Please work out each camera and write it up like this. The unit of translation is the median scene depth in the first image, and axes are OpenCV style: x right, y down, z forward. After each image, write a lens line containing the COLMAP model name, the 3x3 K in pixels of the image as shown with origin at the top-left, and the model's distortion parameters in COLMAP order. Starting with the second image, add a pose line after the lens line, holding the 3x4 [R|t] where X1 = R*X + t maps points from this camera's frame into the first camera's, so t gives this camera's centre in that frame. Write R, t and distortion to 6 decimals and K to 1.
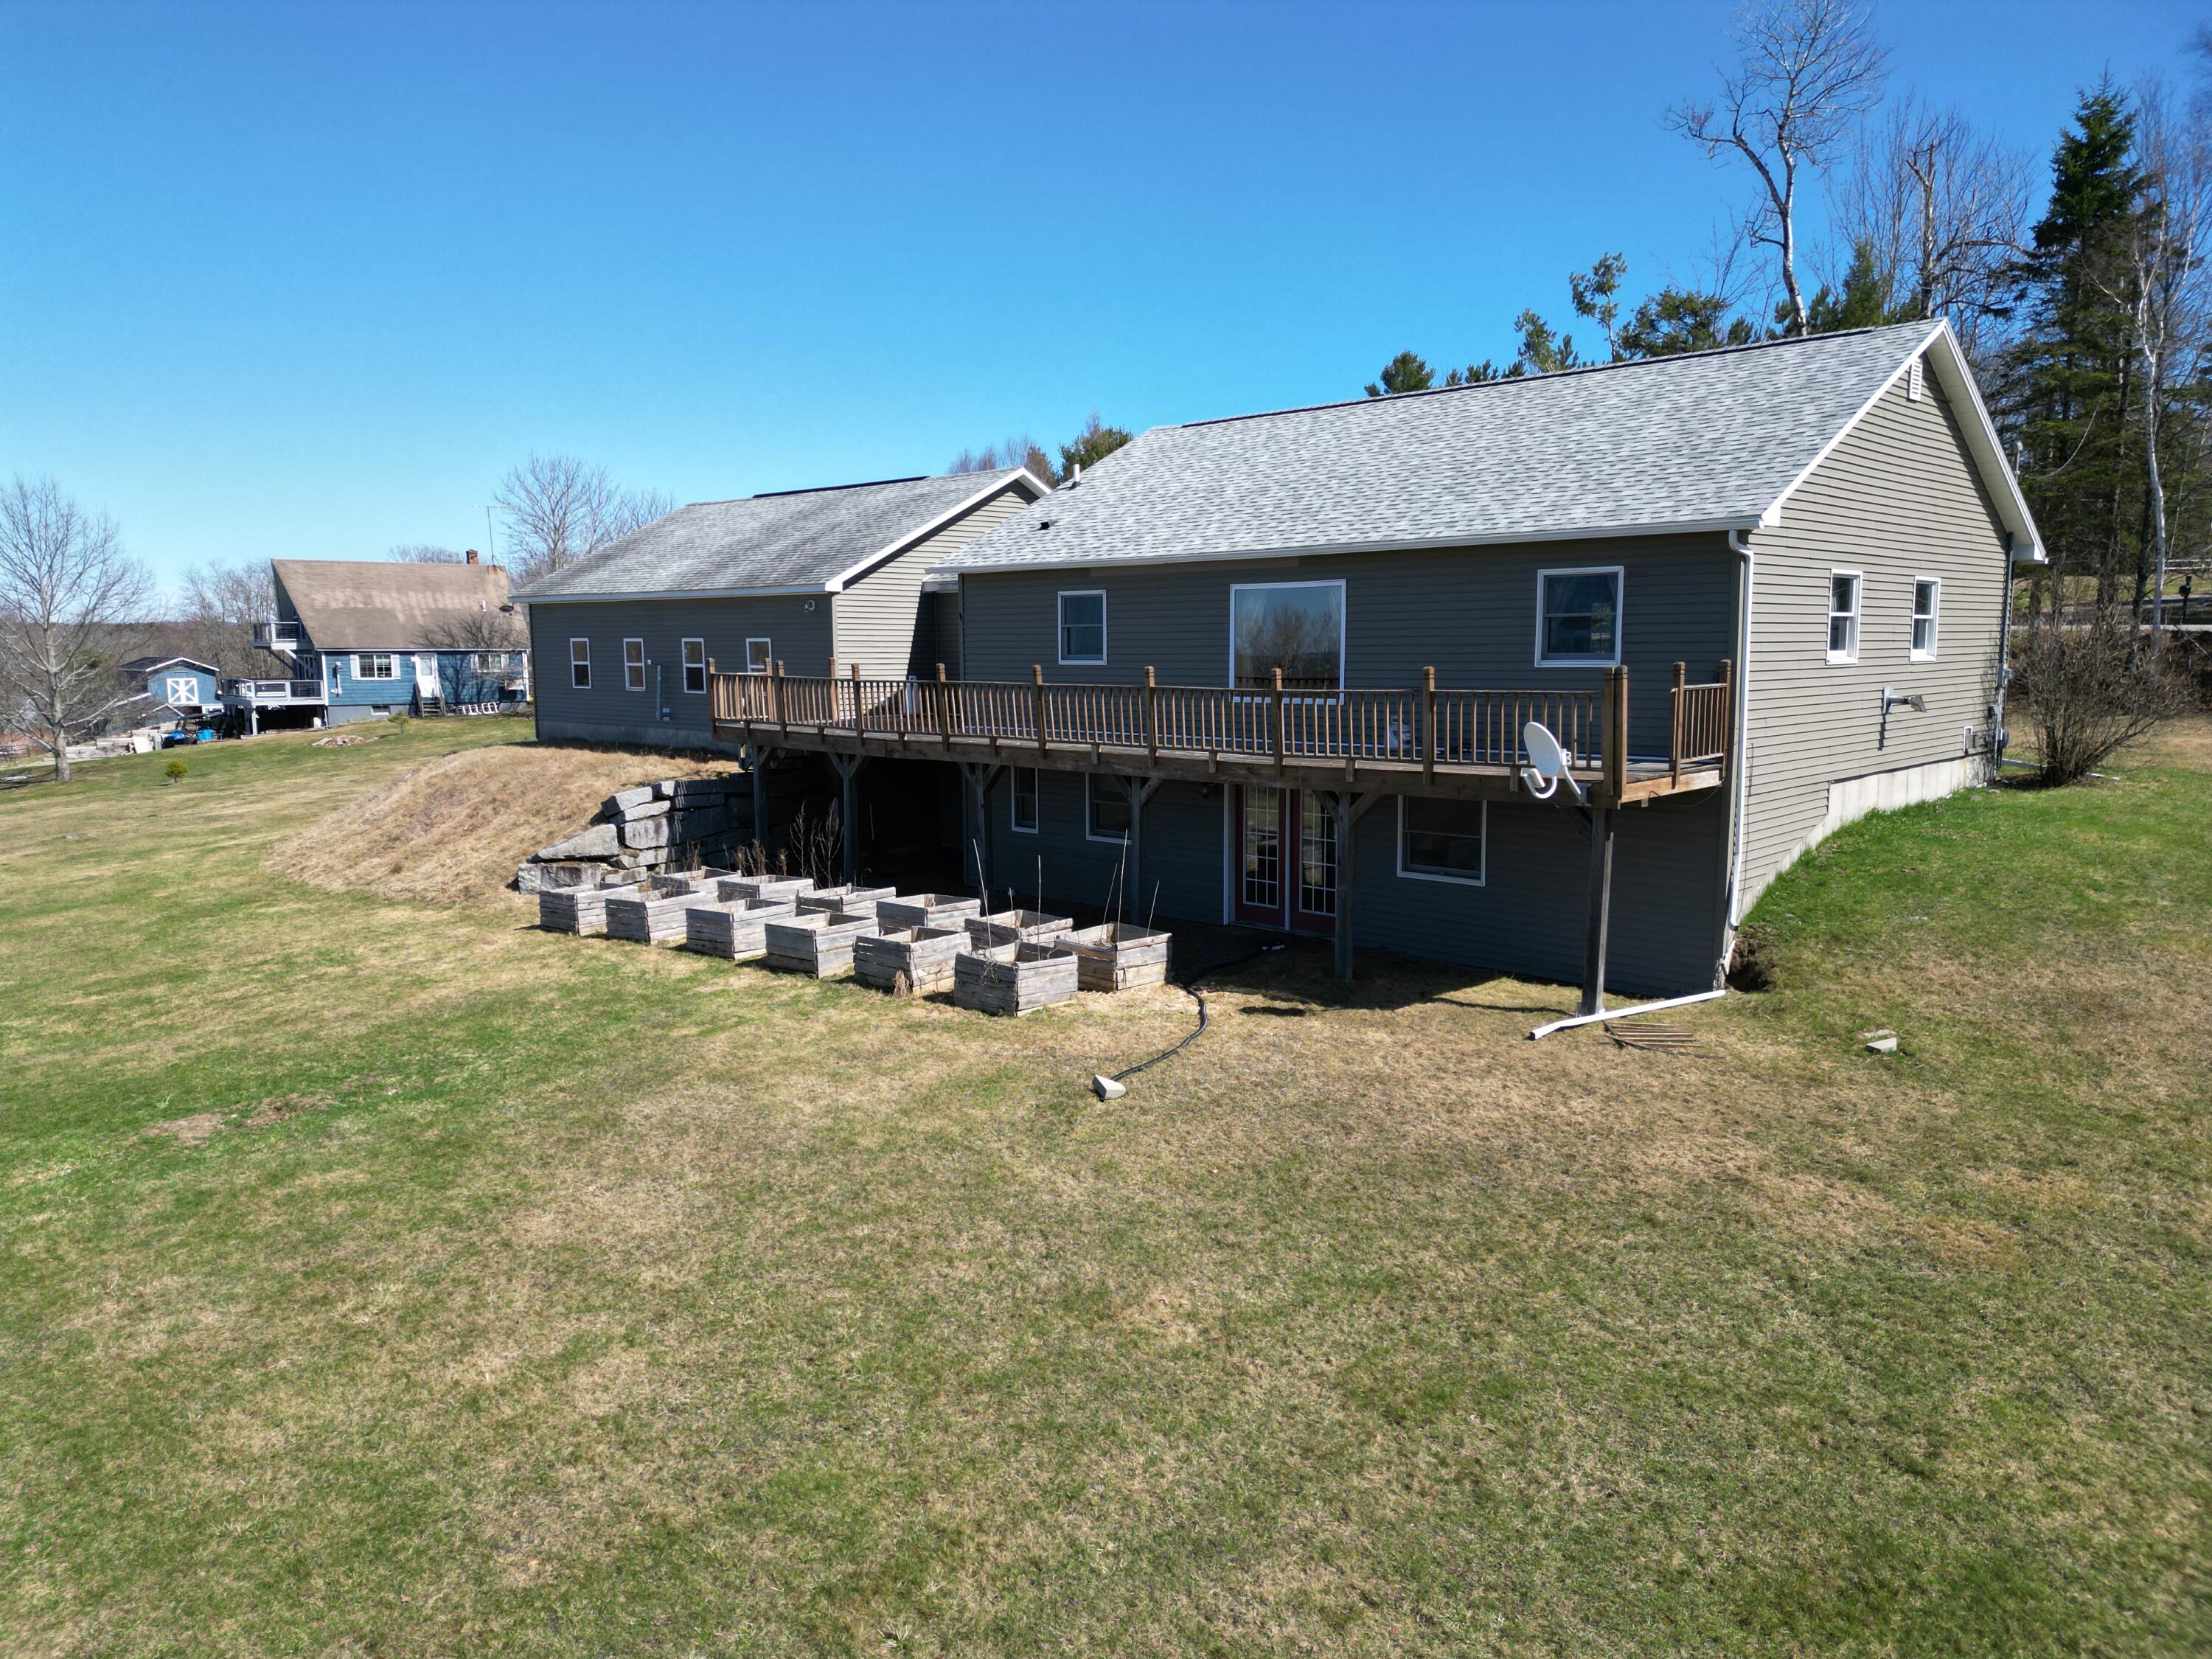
lens RADIAL K [[1521.4, 0, 1109.9], [0, 1521.4, 841.8], [0, 0, 1]] dist [0.074926, -0.076536]
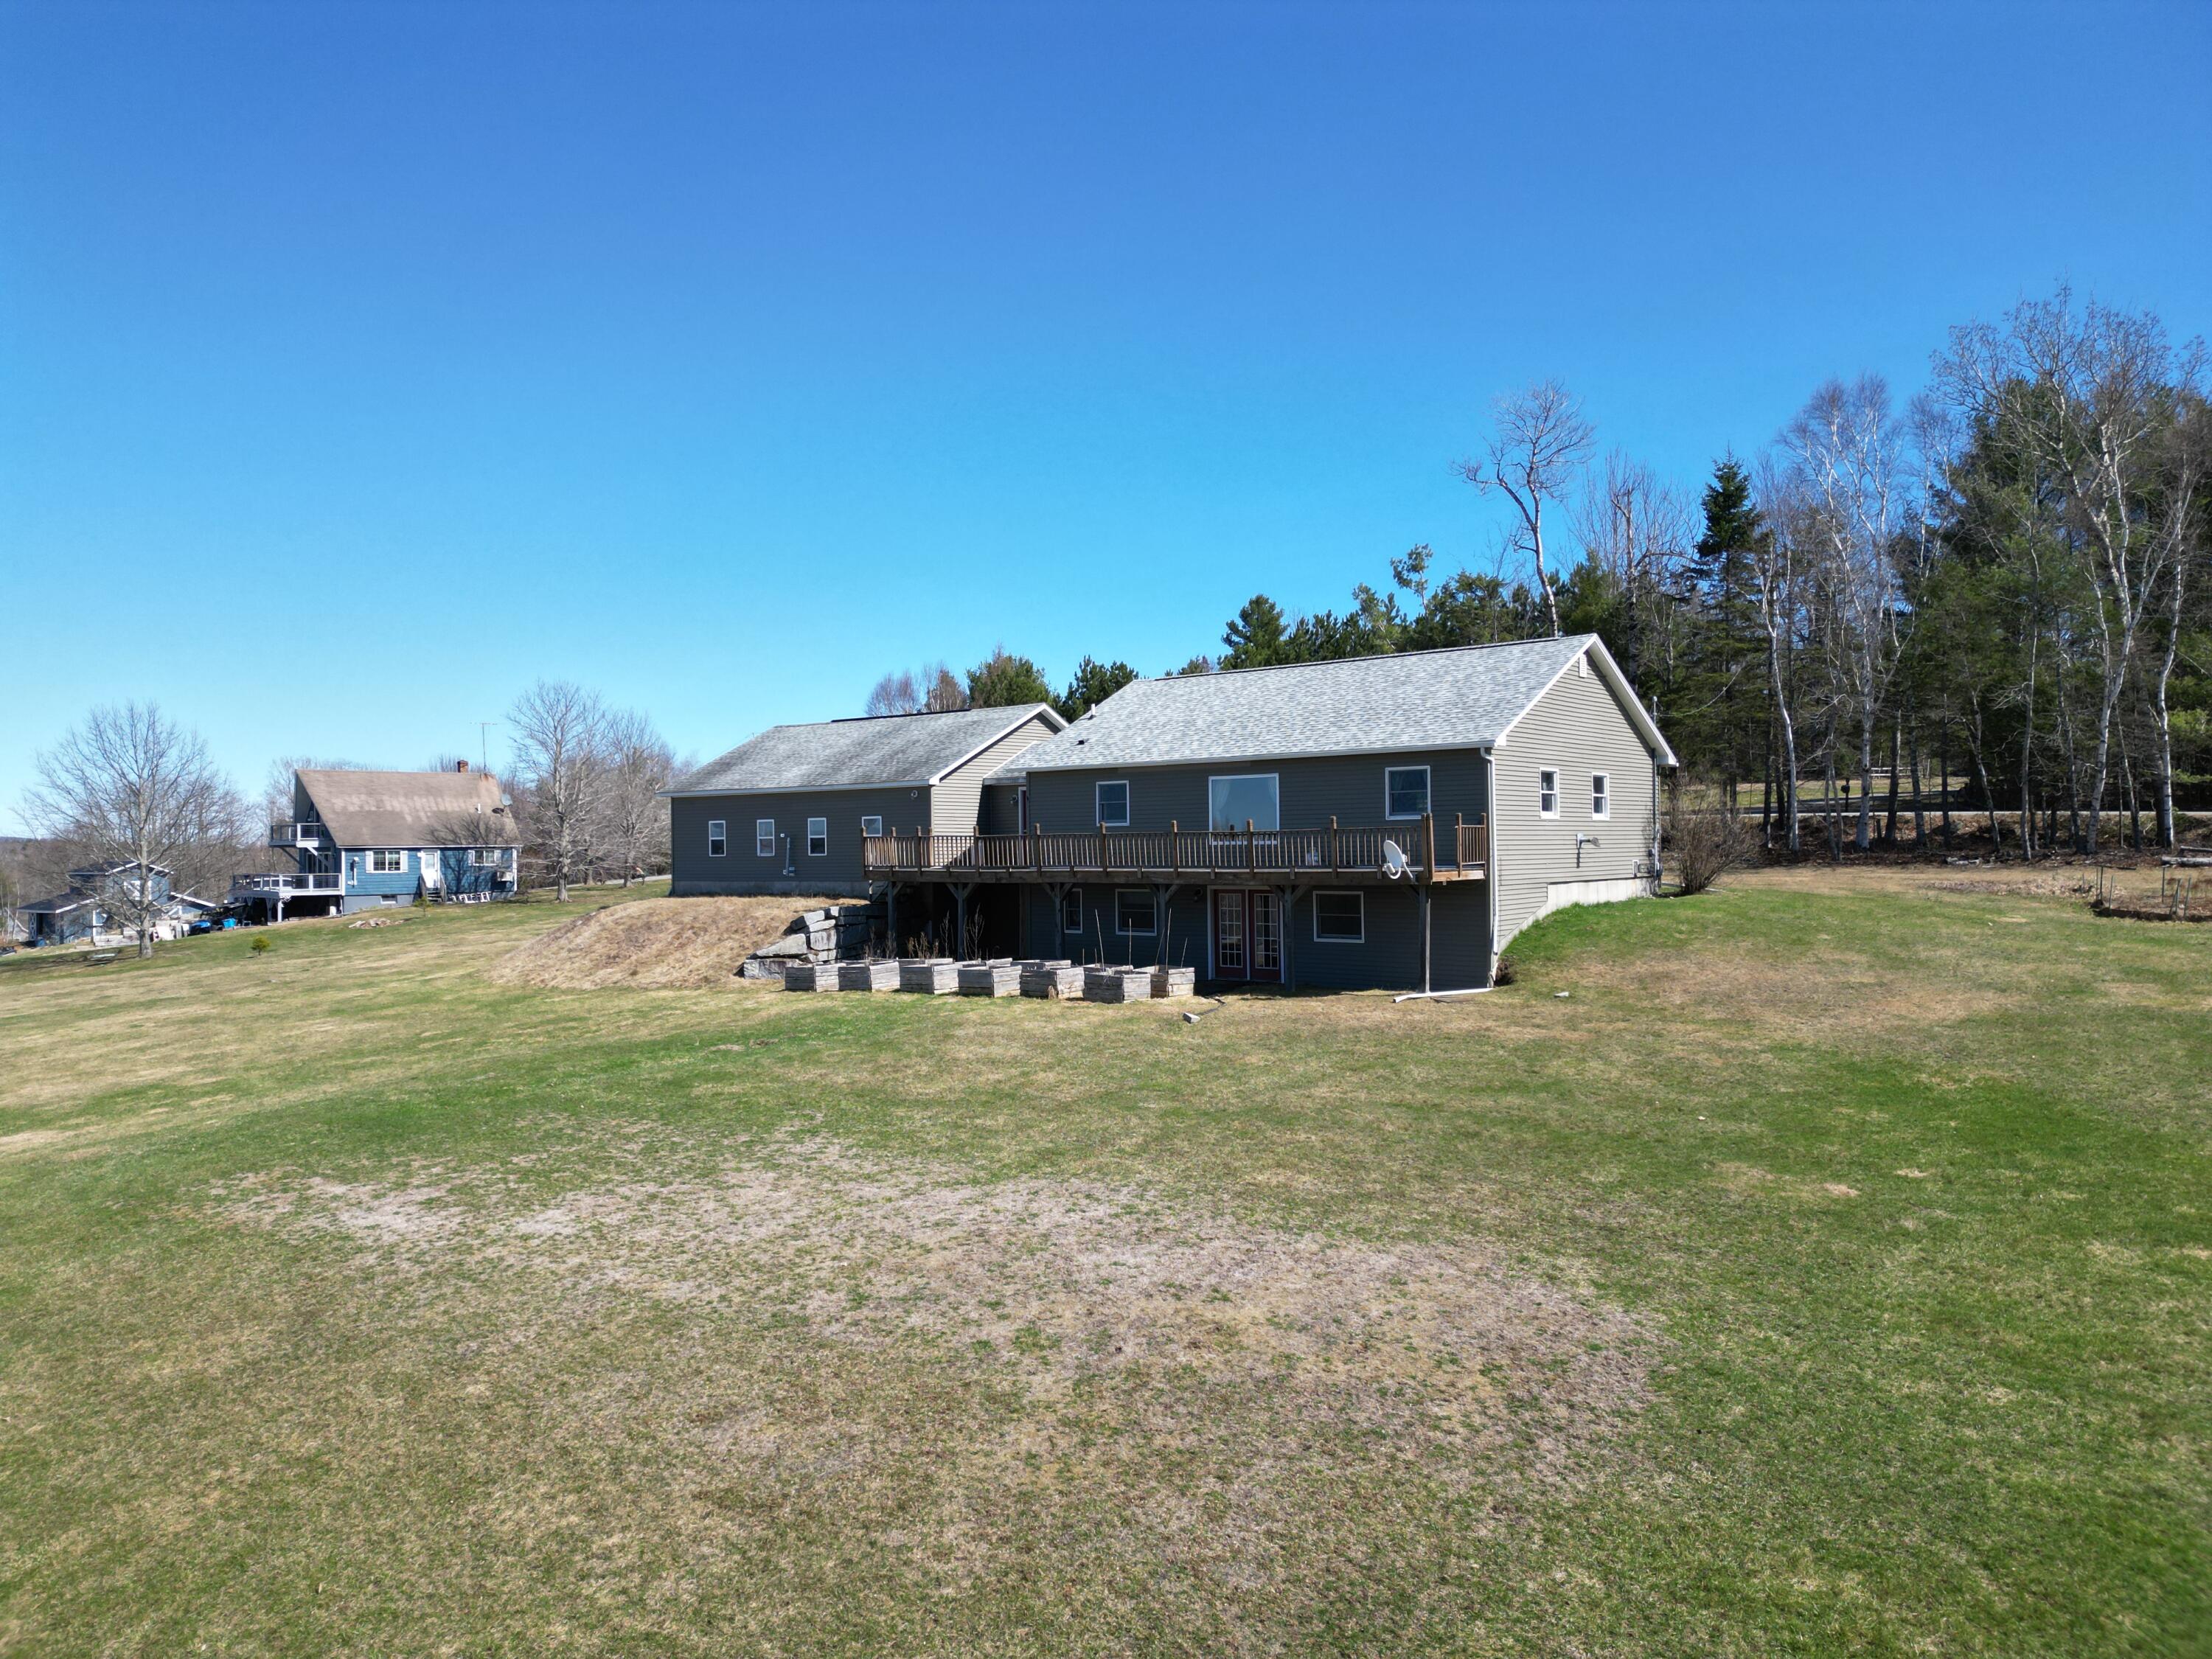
lens RADIAL K [[1521.4, 0, 1109.9], [0, 1521.4, 841.8], [0, 0, 1]] dist [0.074926, -0.076536]
pose [[0.995235, -0.007384, 0.097227, -0.167627], [0.020318, 0.990945, -0.132725, 0.107787], [-0.095366, 0.134068, 0.986373, -0.559555]]
